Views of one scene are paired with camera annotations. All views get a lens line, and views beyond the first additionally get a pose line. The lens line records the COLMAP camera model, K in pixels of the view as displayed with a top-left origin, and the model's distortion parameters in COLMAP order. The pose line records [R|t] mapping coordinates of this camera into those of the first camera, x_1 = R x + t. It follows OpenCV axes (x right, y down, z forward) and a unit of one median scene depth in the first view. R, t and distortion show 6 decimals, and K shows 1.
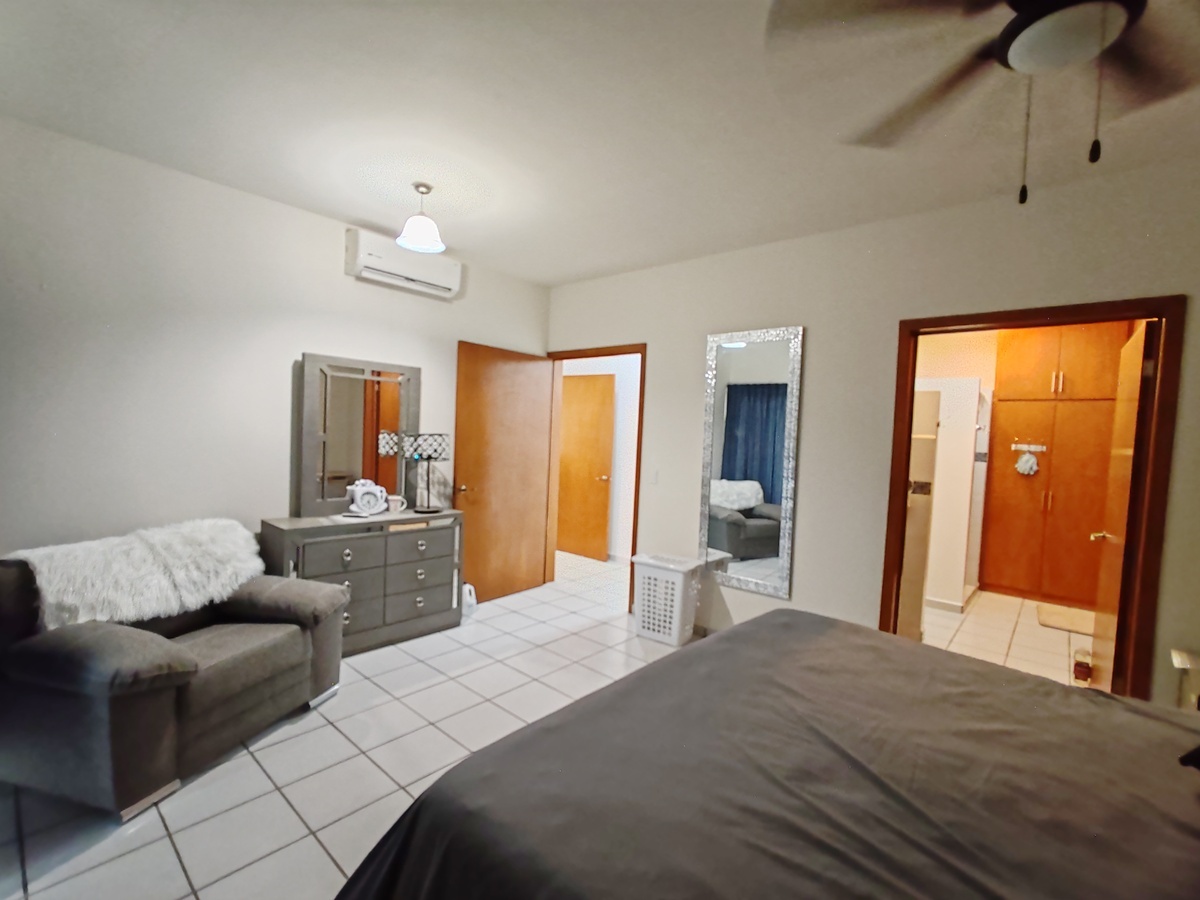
lens RADIAL K [[539.7, 0, 602.8], [0, 539.7, 455.0], [0, 0, 1]] dist [0.001663, 0.000407]
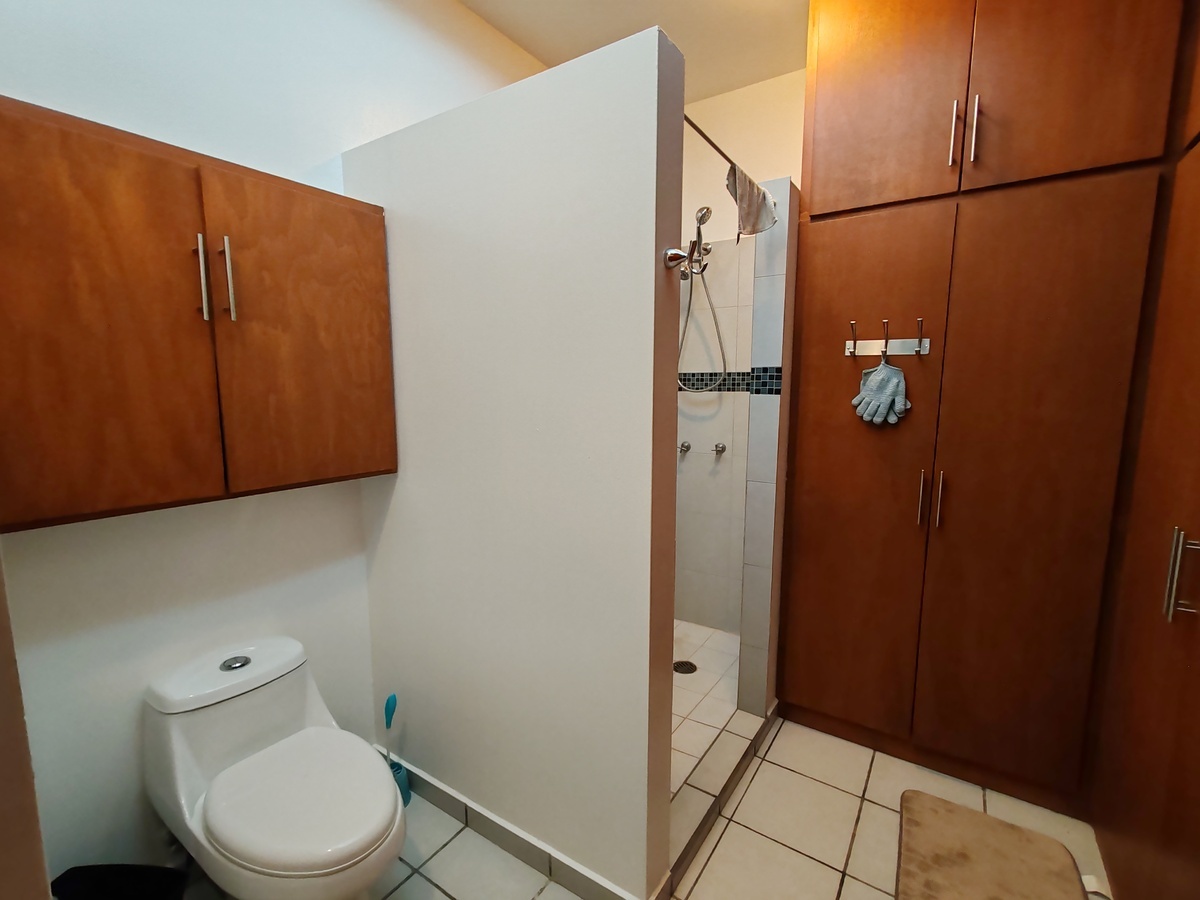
lens RADIAL K [[543.9, 0, 603.4], [0, 543.9, 456.0], [0, 0, 1]] dist [0.001044, 0.001478]
pose [[0.991219, -0.061006, 0.117319, 0.561267], [0.050001, 0.994262, 0.094565, 0.014436], [-0.122415, -0.087869, 0.988582, 0.667538]]
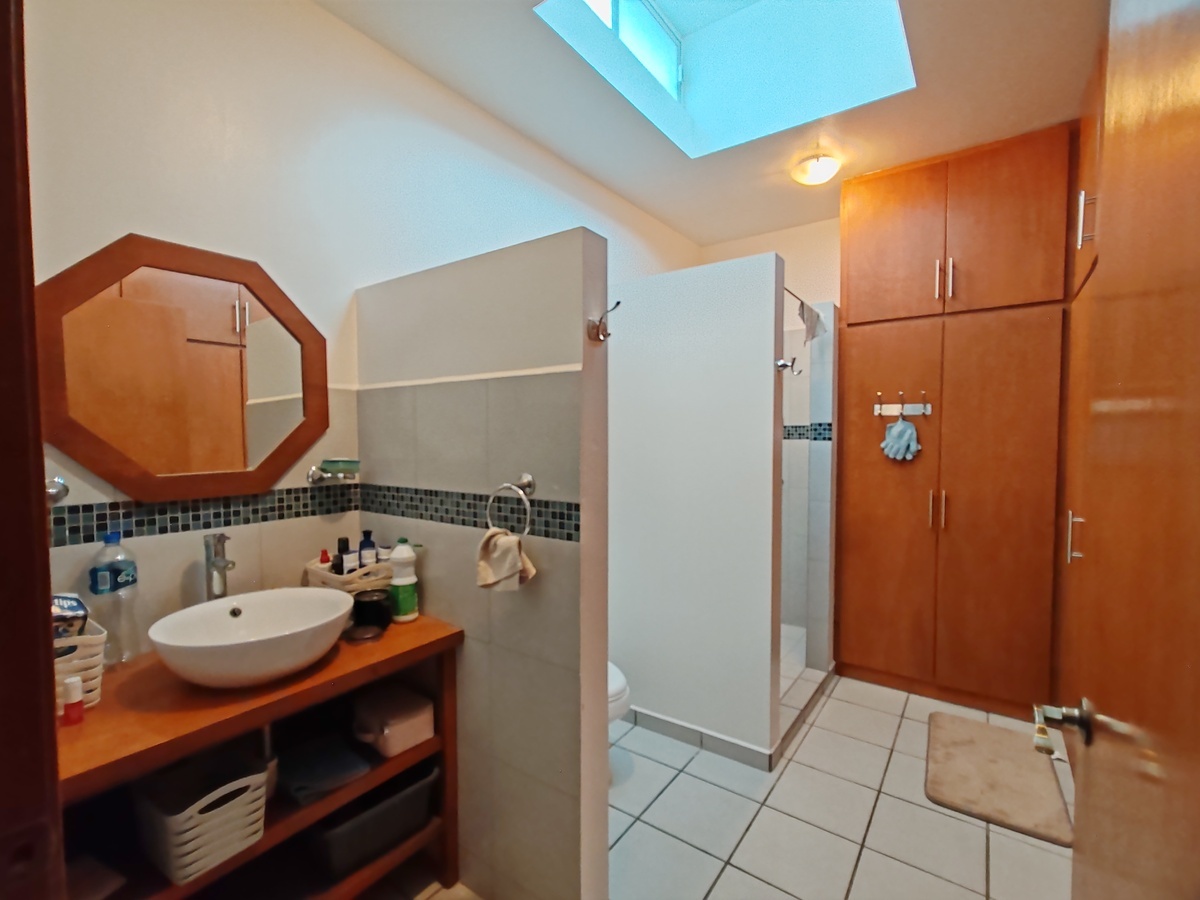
lens RADIAL K [[539.7, 0, 602.8], [0, 539.7, 455.0], [0, 0, 1]] dist [0.001663, 0.000407]
pose [[0.994491, -0.052261, 0.090867, 0.445784], [0.052528, 0.998619, -0.000553, 0.016295], [-0.090712, 0.005323, 0.995863, 0.499005]]
